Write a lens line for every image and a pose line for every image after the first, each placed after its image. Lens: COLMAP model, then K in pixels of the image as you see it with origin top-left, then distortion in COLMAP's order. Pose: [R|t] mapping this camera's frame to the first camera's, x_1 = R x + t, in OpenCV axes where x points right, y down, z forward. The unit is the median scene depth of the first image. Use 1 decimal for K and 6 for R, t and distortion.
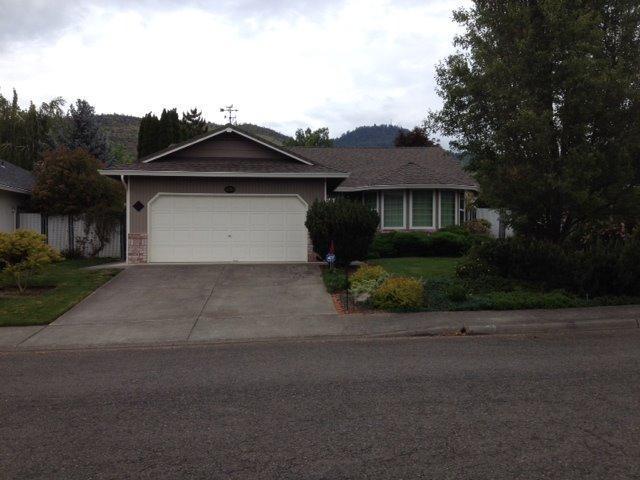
lens RADIAL K [[600.9, 0, 321.1], [0, 600.9, 245.2], [0, 0, 1]] dist [0.194212, -0.447809]
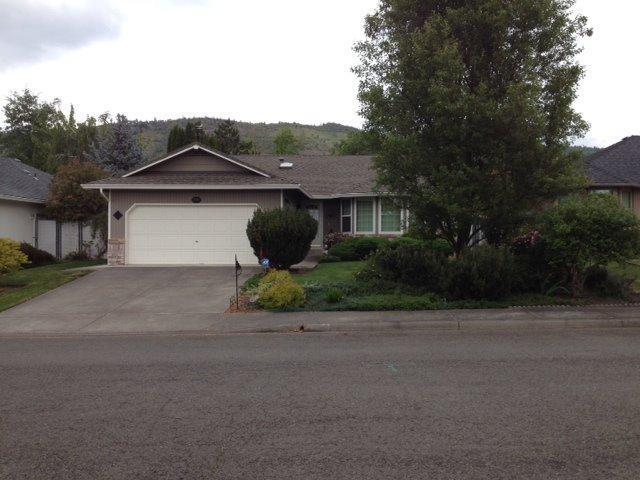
lens RADIAL K [[600.9, 0, 321.1], [0, 600.9, 245.2], [0, 0, 1]] dist [0.194212, -0.447809]
pose [[0.989767, 0.003075, -0.142658, 0.240734], [-0.002440, 0.999986, 0.004627, -0.013859], [0.142670, -0.004232, 0.989761, -0.081273]]
